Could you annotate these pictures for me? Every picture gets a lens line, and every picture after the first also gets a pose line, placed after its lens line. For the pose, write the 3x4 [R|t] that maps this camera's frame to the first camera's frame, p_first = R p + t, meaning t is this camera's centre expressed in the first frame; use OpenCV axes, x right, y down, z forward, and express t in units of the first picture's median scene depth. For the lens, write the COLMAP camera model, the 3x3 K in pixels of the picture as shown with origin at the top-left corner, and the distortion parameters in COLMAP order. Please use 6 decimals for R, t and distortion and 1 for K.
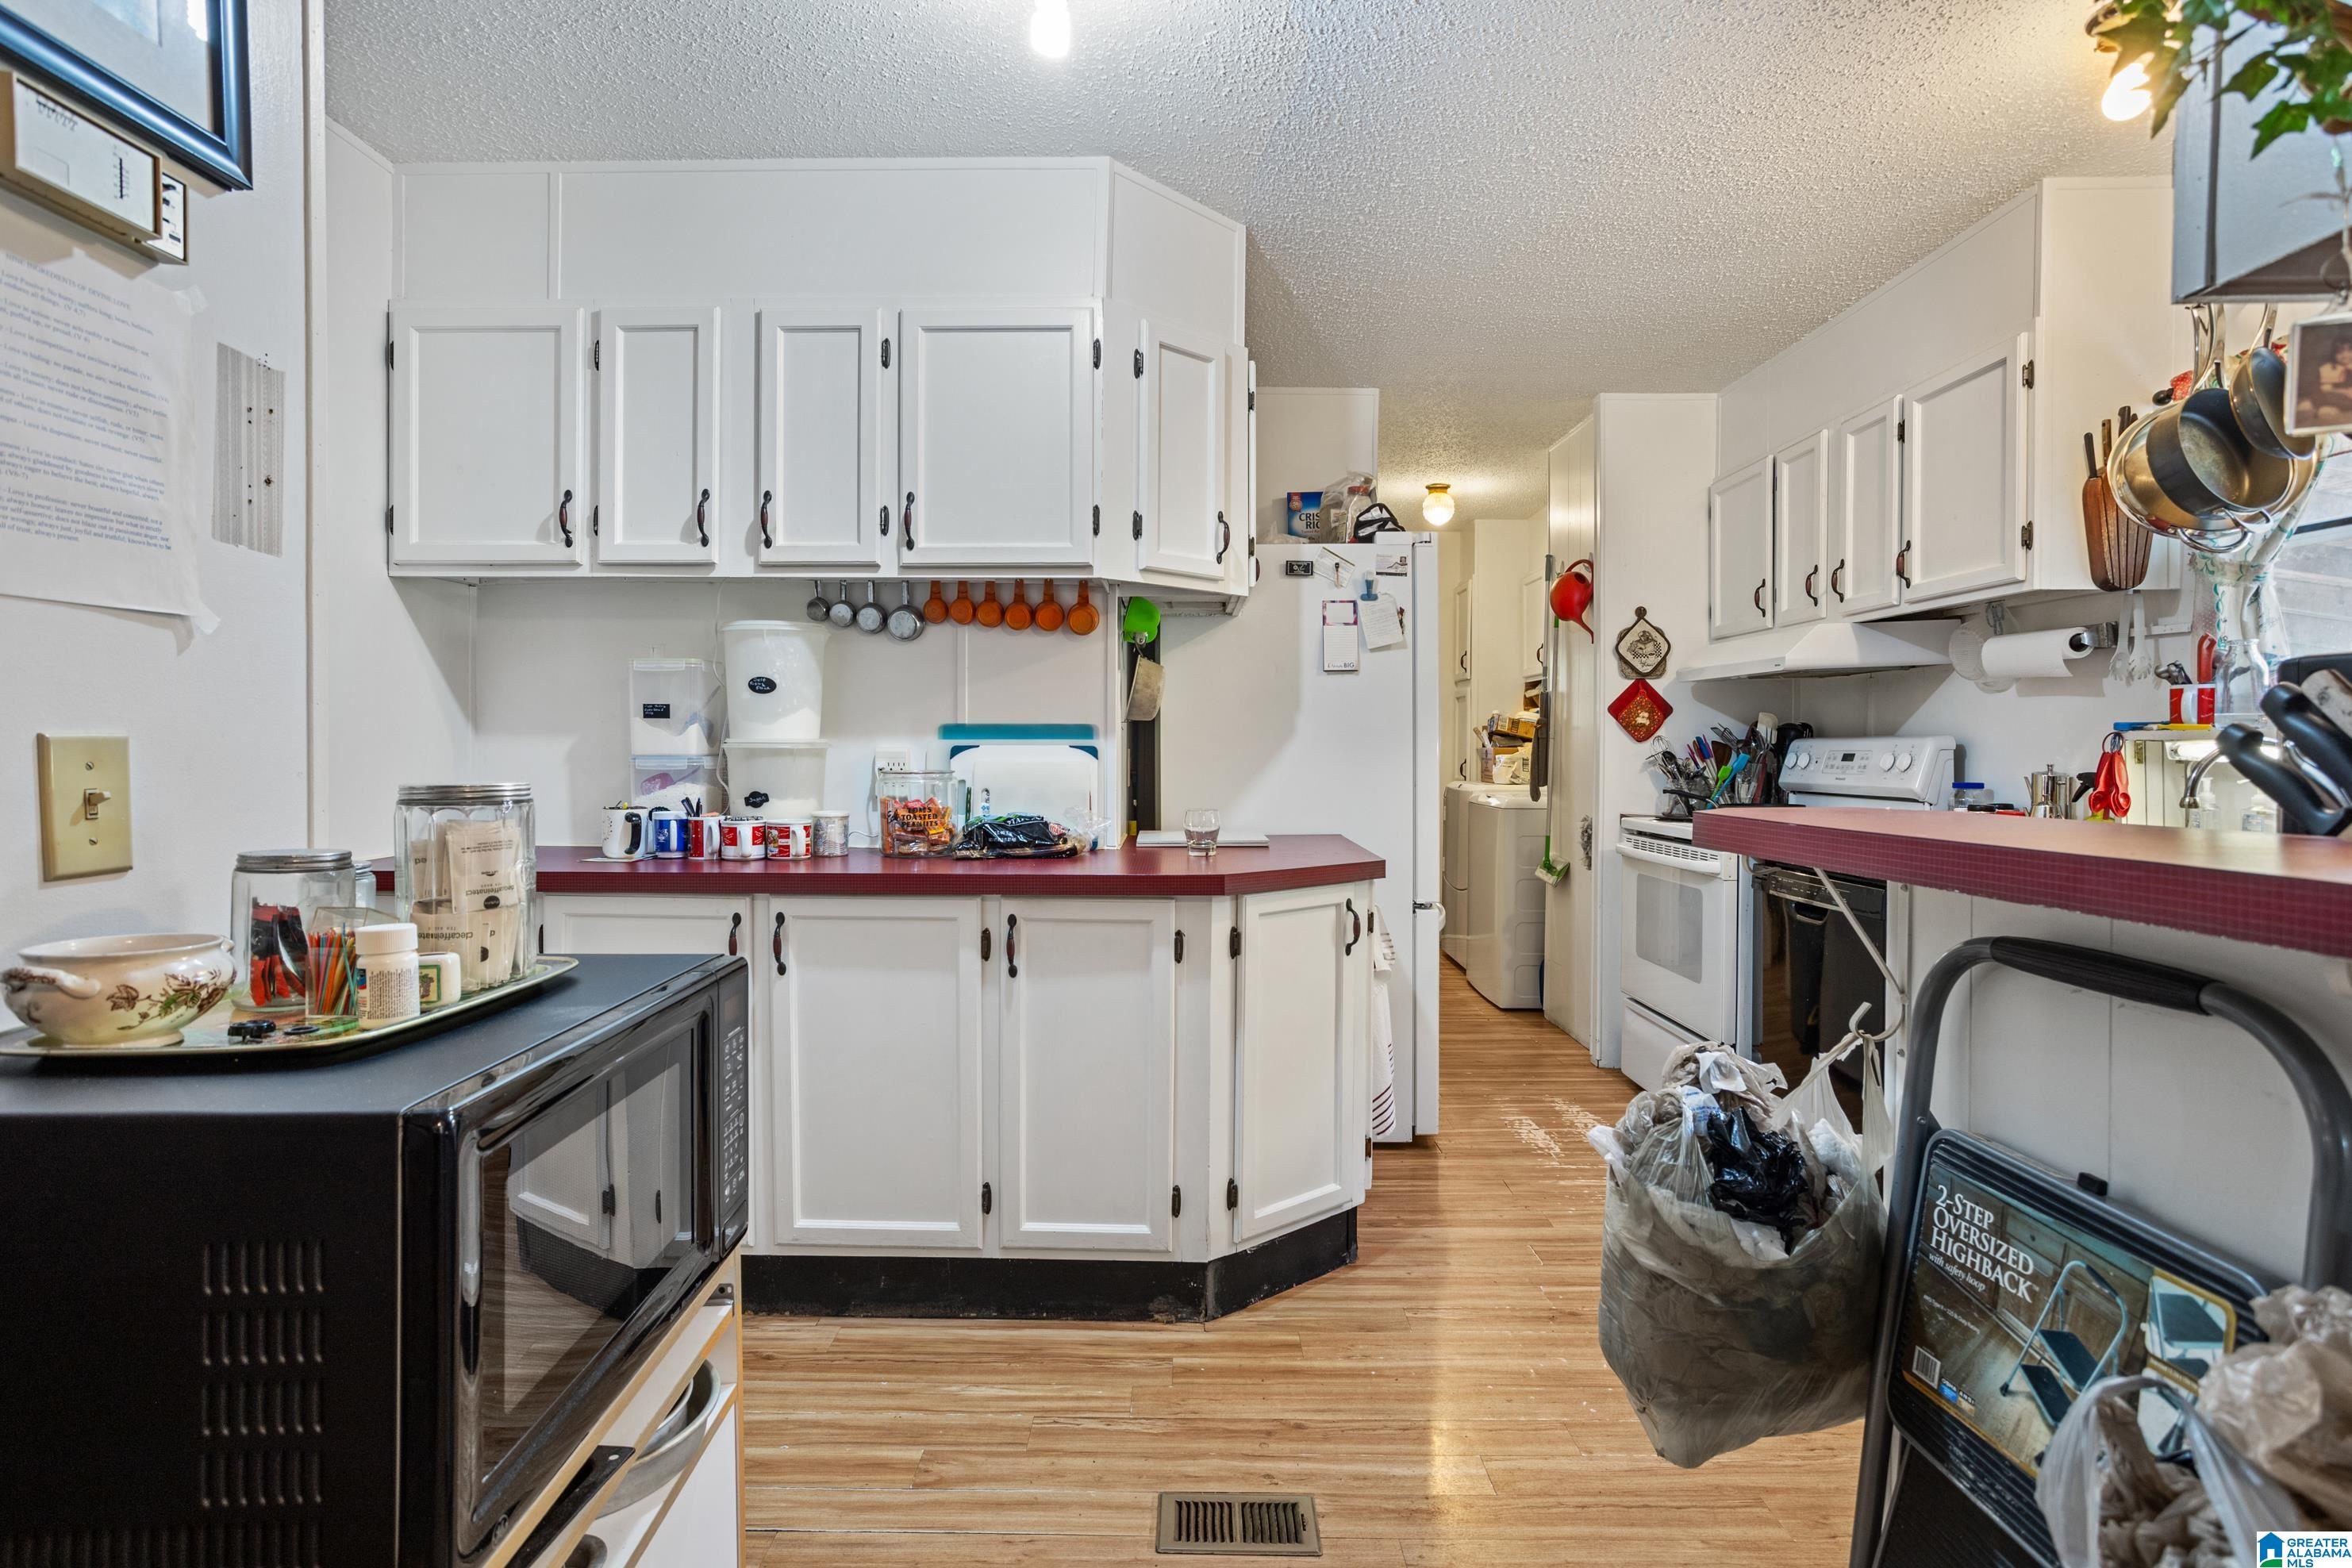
lens RADIAL K [[1173.2, 0, 1162.7], [0, 1173.2, 740.6], [0, 0, 1]] dist [-0.046885, 0.034477]
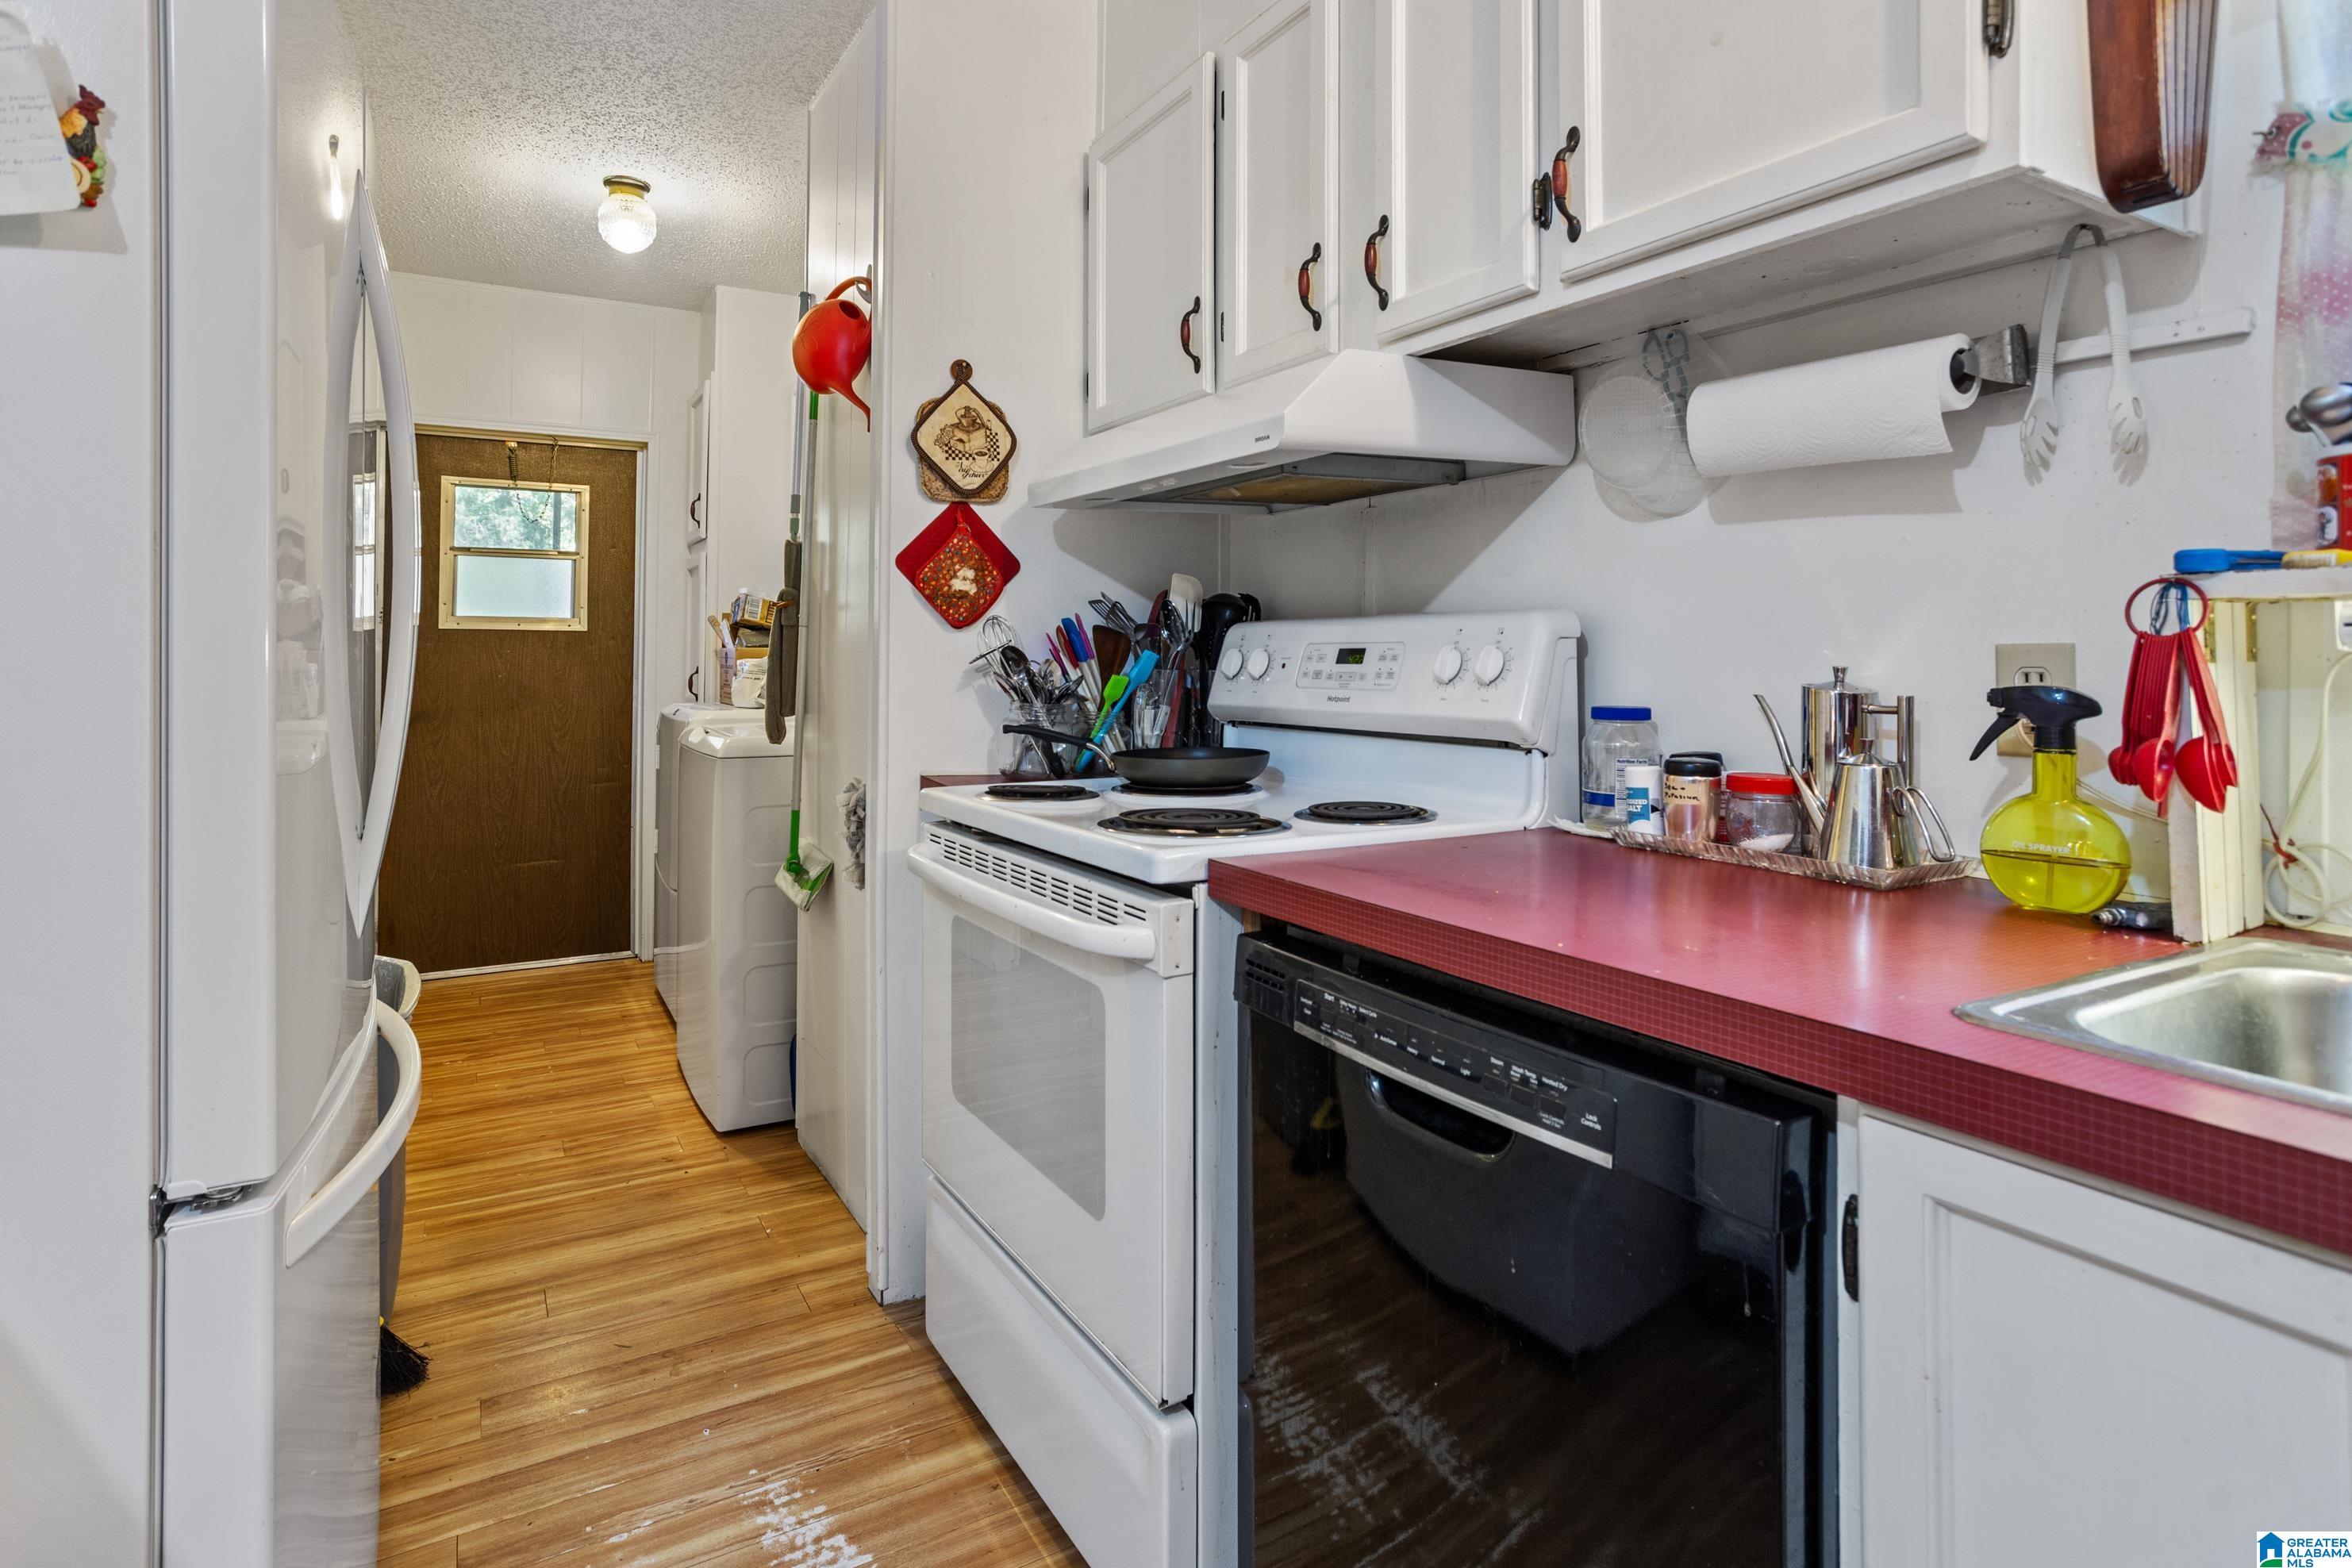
lens RADIAL K [[1189.4, 0, 1182.5], [0, 1189.4, 641.6], [0, 0, 1]] dist [-0.050584, 0.039556]
pose [[0.842932, 0.003410, 0.538010, 0.226228], [-0.000058, 0.999980, -0.006249, 0.010296], [-0.538021, 0.005236, 0.842915, 0.542023]]
